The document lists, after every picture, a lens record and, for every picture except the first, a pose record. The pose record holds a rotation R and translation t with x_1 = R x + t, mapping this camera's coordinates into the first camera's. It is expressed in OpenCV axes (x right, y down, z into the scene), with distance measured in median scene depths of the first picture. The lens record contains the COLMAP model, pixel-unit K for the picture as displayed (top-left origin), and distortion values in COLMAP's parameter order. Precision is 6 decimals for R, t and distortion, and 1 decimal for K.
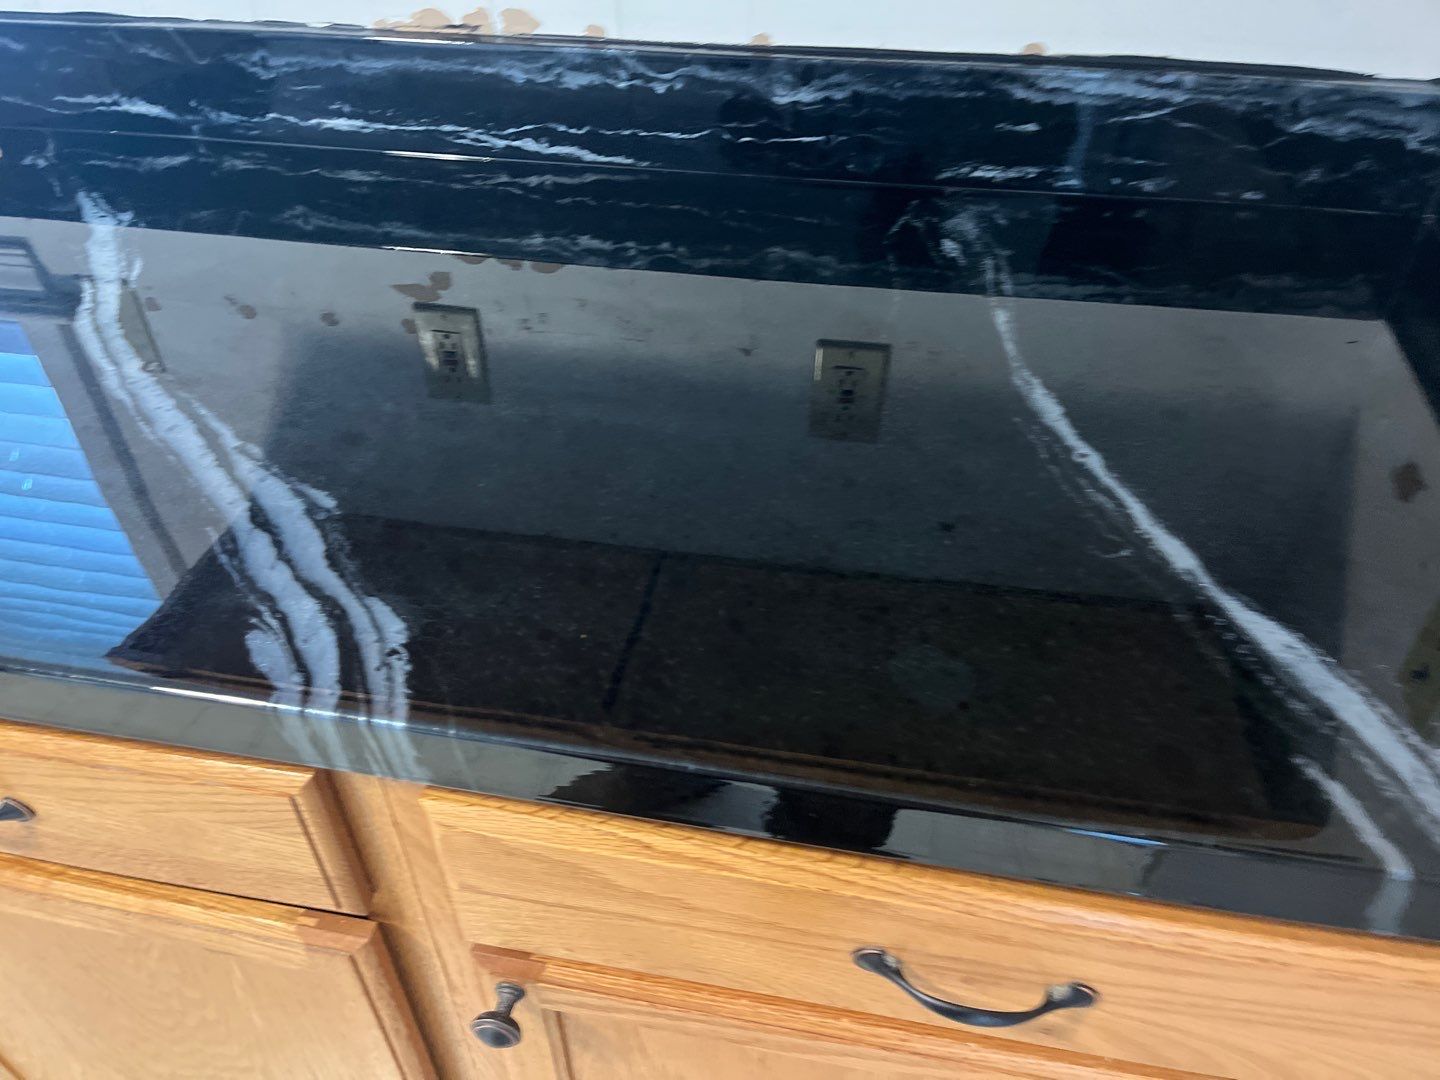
lens RADIAL K [[1078.2, 0, 713.6], [0, 1078.2, 538.3], [0, 0, 1]] dist [0.057135, -0.078046]
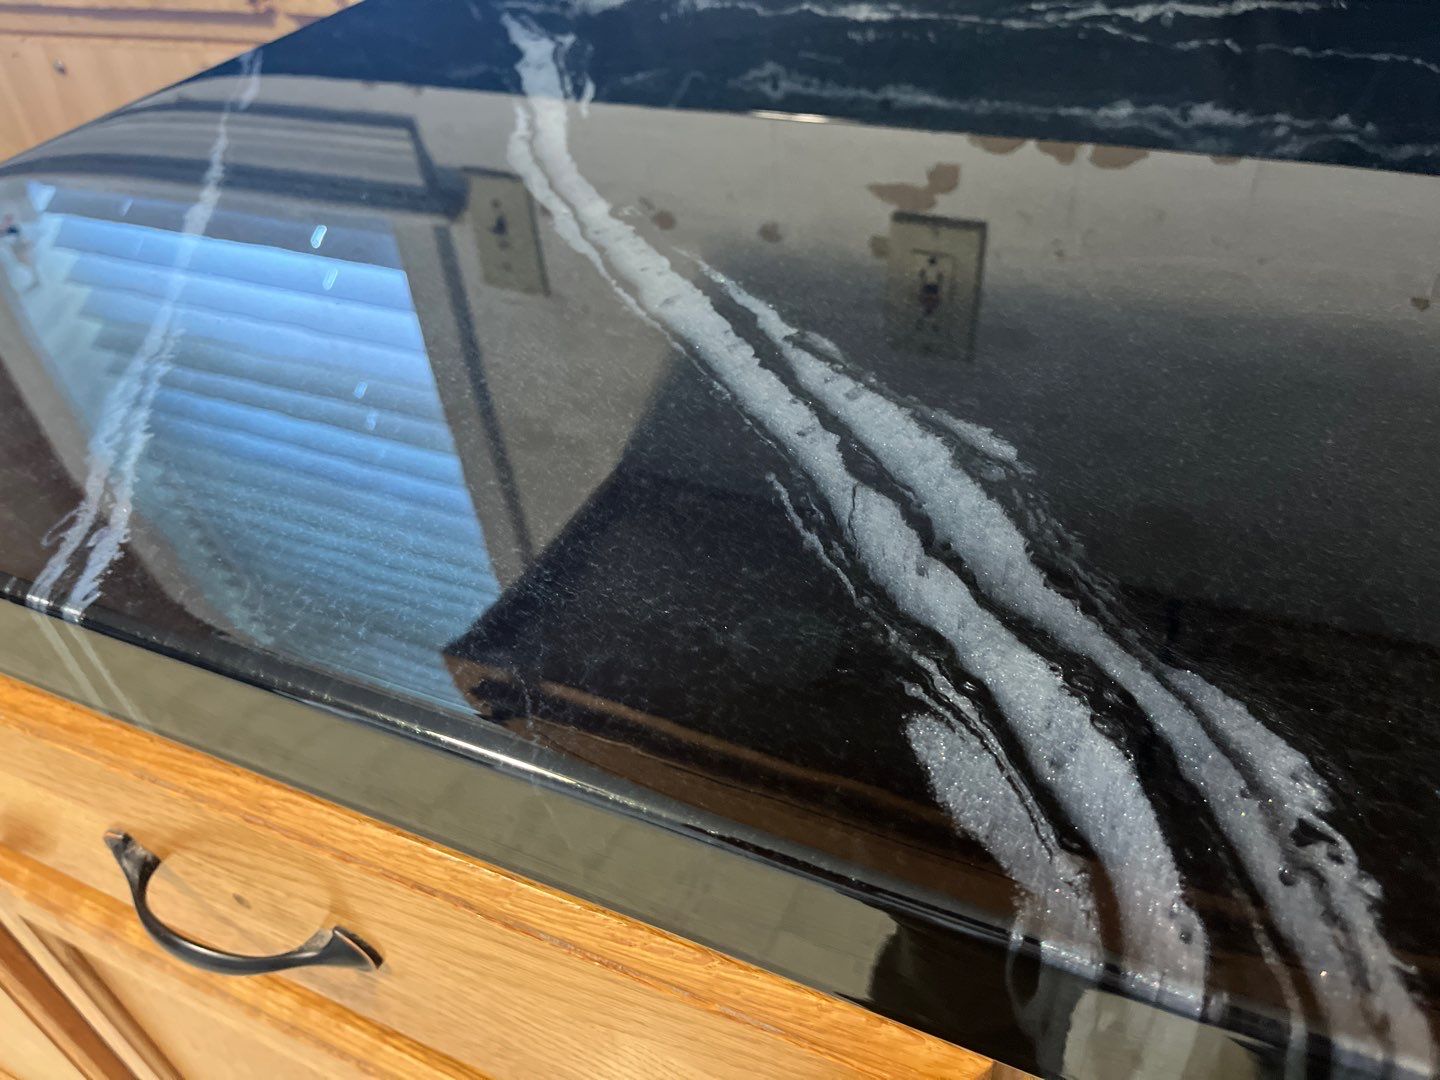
lens RADIAL K [[1080.2, 0, 720.6], [0, 1080.2, 532.3], [0, 0, 1]] dist [0.029684, -0.075711]
pose [[0.969912, 0.108175, -0.218103, -0.323071], [-0.113241, 0.993509, -0.010825, 0.020785], [0.215516, 0.035197, 0.975866, 0.442209]]
